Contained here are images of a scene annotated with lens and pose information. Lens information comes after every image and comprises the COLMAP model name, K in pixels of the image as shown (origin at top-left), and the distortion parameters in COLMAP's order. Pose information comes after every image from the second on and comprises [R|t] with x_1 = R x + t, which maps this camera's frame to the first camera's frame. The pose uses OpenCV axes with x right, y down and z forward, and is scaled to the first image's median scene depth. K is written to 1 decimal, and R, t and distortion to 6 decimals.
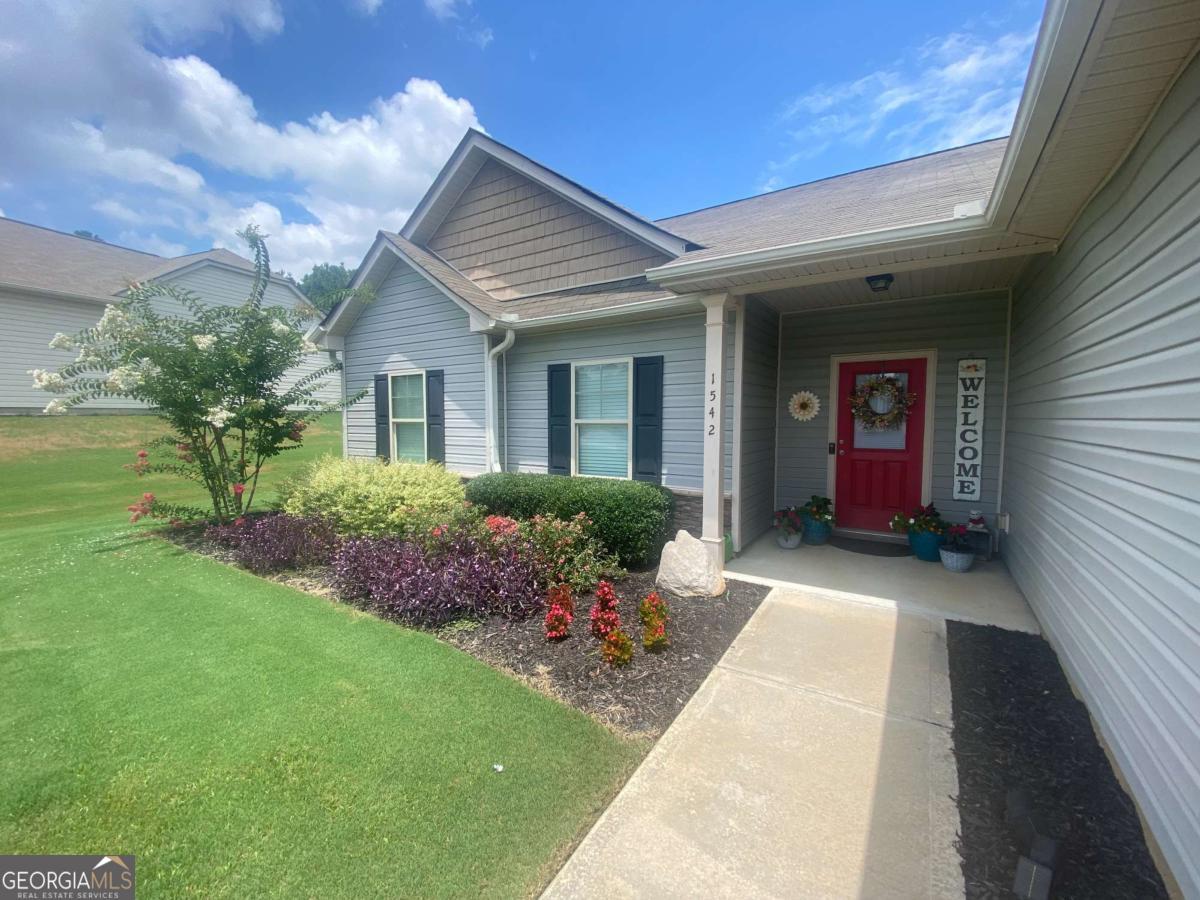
lens RADIAL K [[487.4, 0, 600.0], [0, 487.4, 450.0], [0, 0, 1]] dist [0.001305, -0.000079]
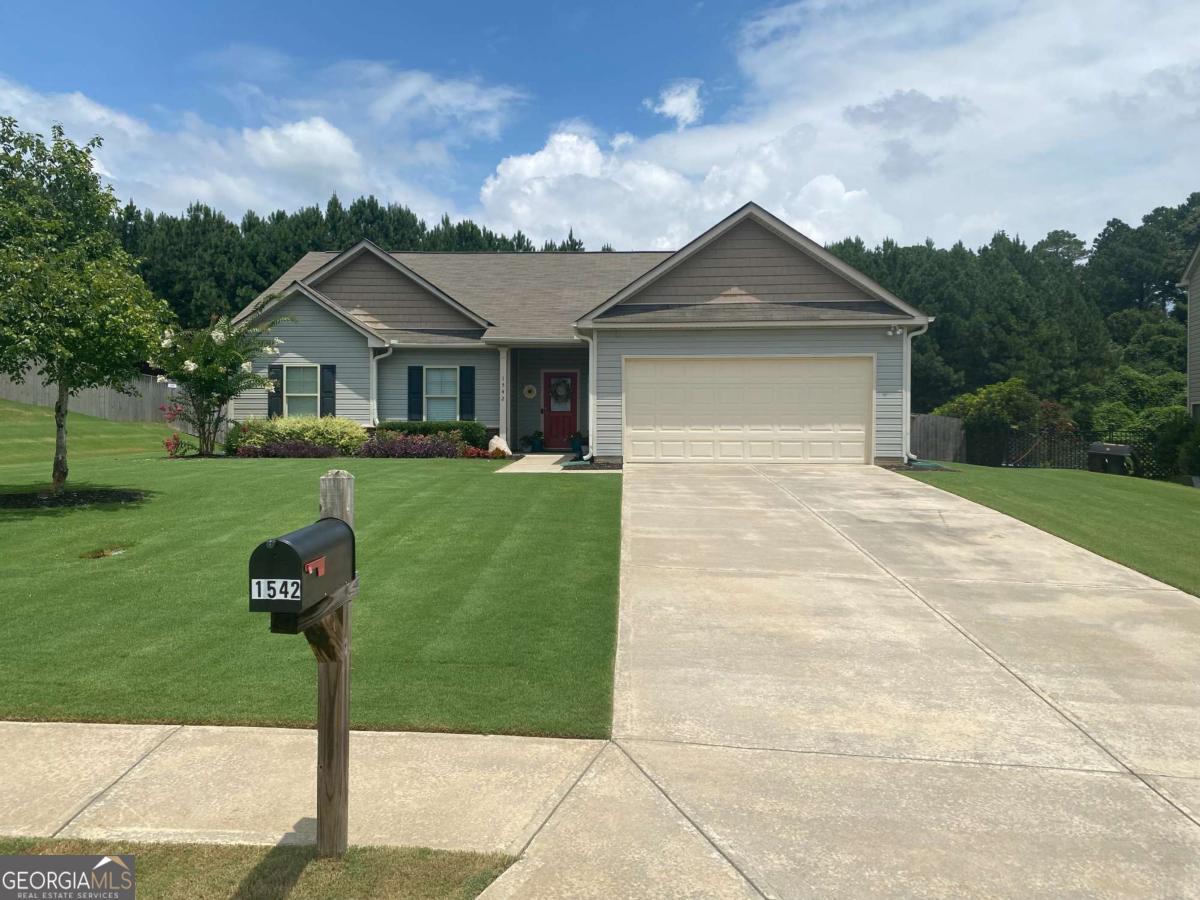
lens RADIAL K [[944.9, 0, 600.0], [0, 944.9, 450.0], [0, 0, 1]] dist [0.072339, -0.109905]
pose [[0.854904, -0.004672, 0.518765, -1.710695], [0.030907, 0.998642, -0.041940, 0.407367], [-0.517864, 0.051888, 0.853888, -3.125299]]
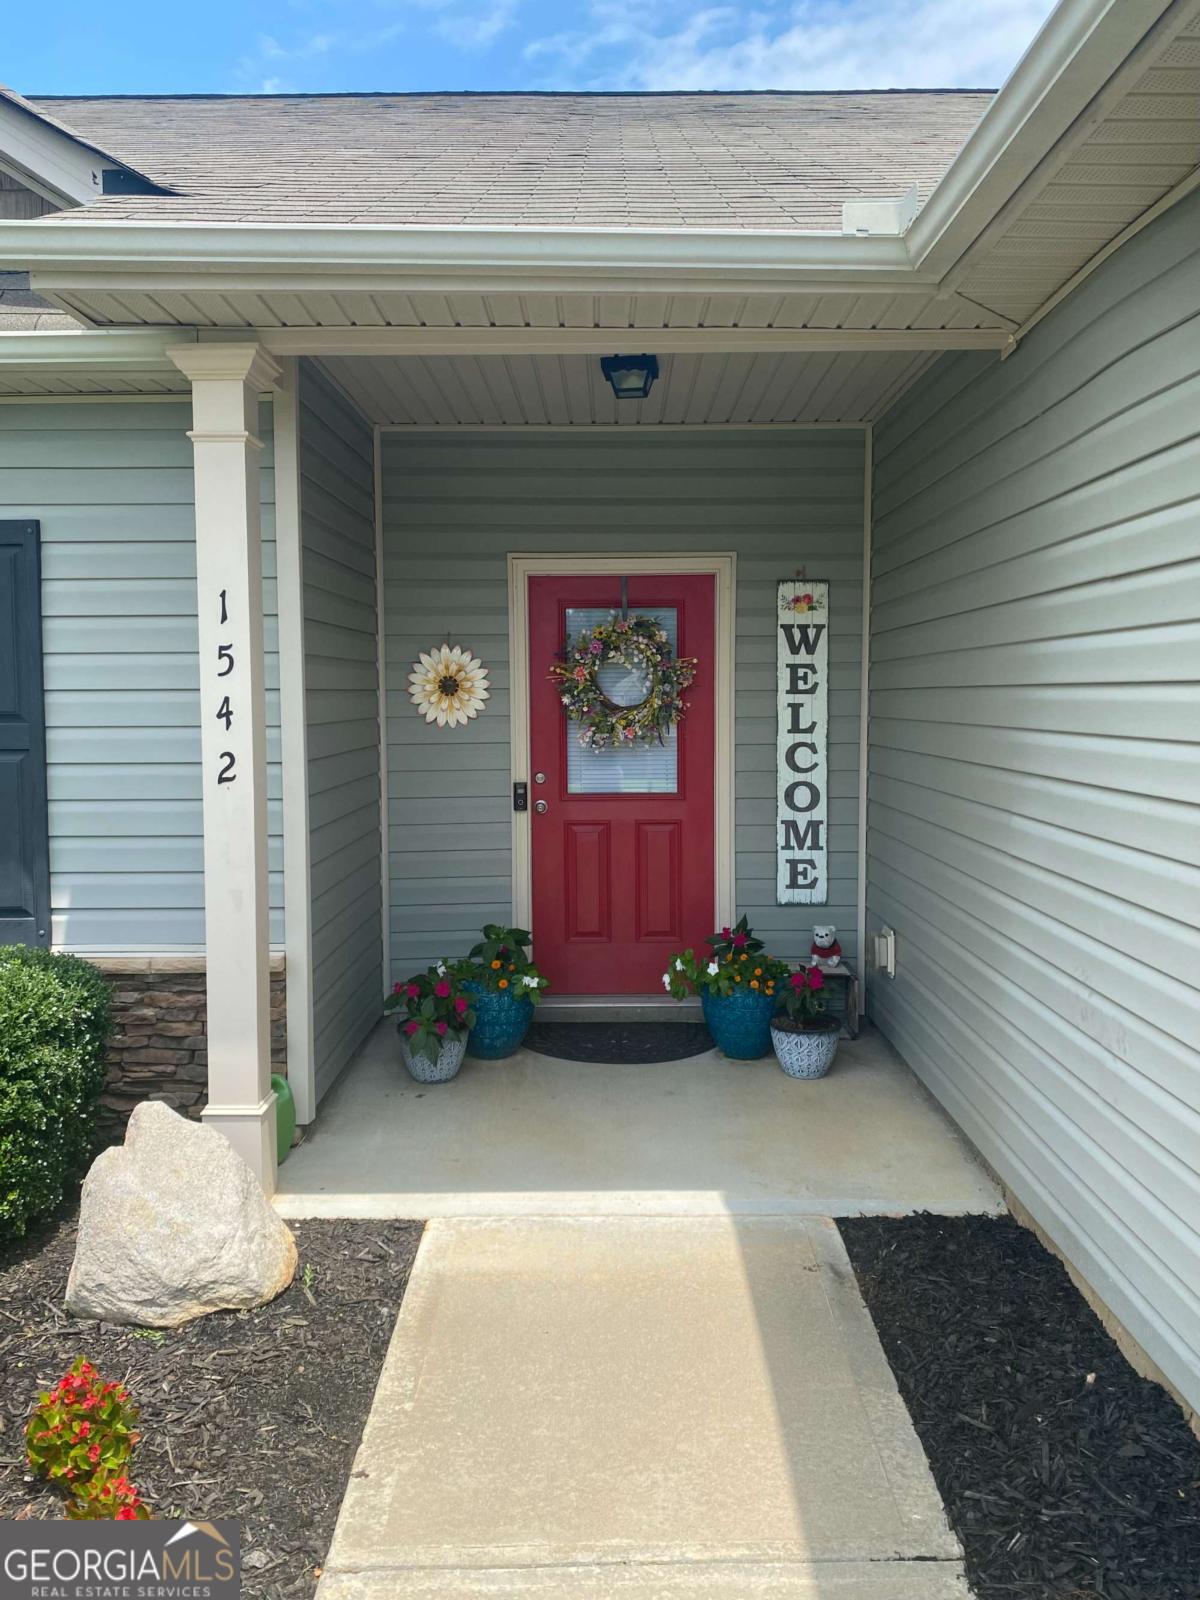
lens RADIAL K [[1259.9, 0, 591.7], [0, 1259.9, 778.2], [0, 0, 1]] dist [0.072339, -0.109905]
pose [[0.838682, -0.038732, 0.543242, -0.019879], [0.039272, 0.999172, 0.010609, -0.029583], [-0.543203, 0.012436, 0.839509, 0.151220]]
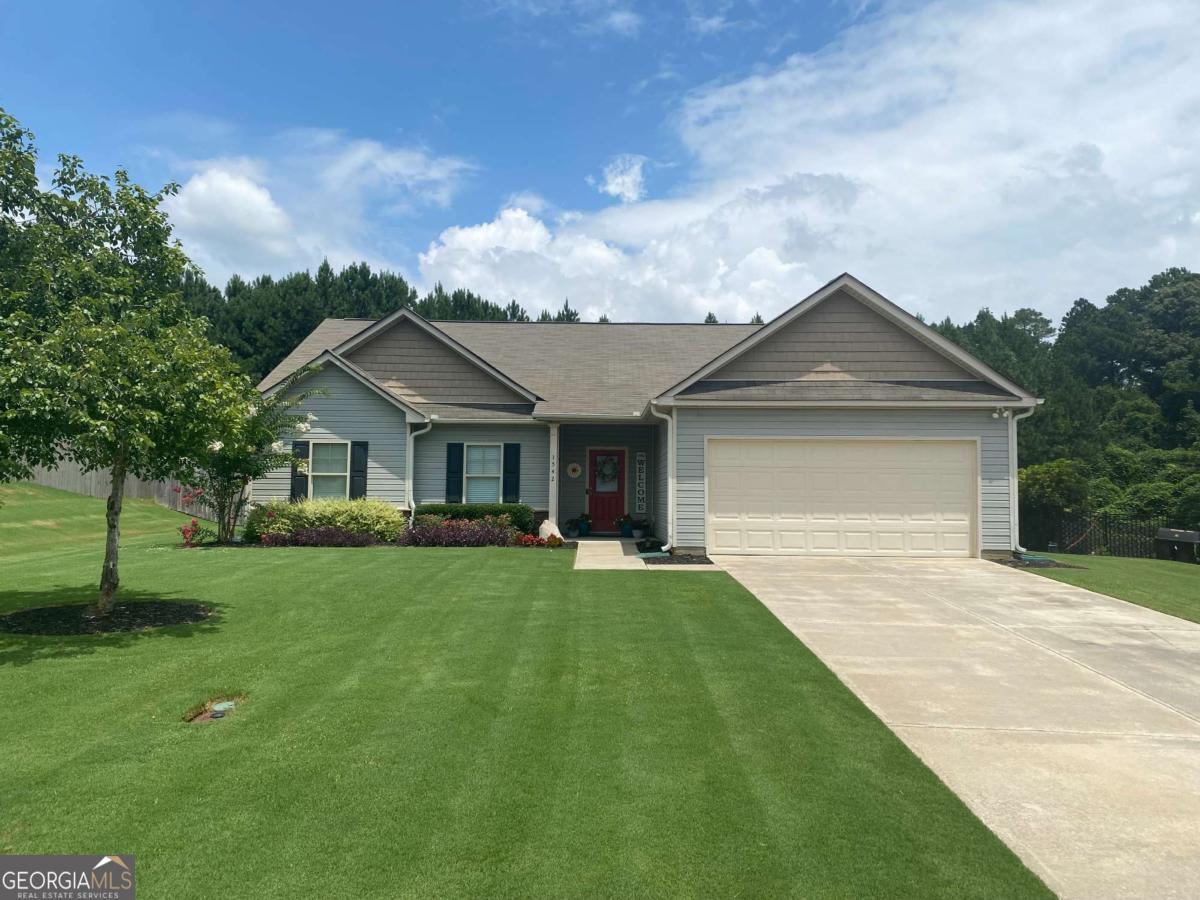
lens RADIAL K [[937.2, 0, 604.3], [0, 937.2, 436.0], [0, 0, 1]] dist [0.094156, -0.164895]
pose [[0.825239, 0.047046, 0.562821, -1.895759], [0.028970, 0.991687, -0.125372, 0.293722], [-0.564041, 0.119766, 0.817015, -2.555512]]
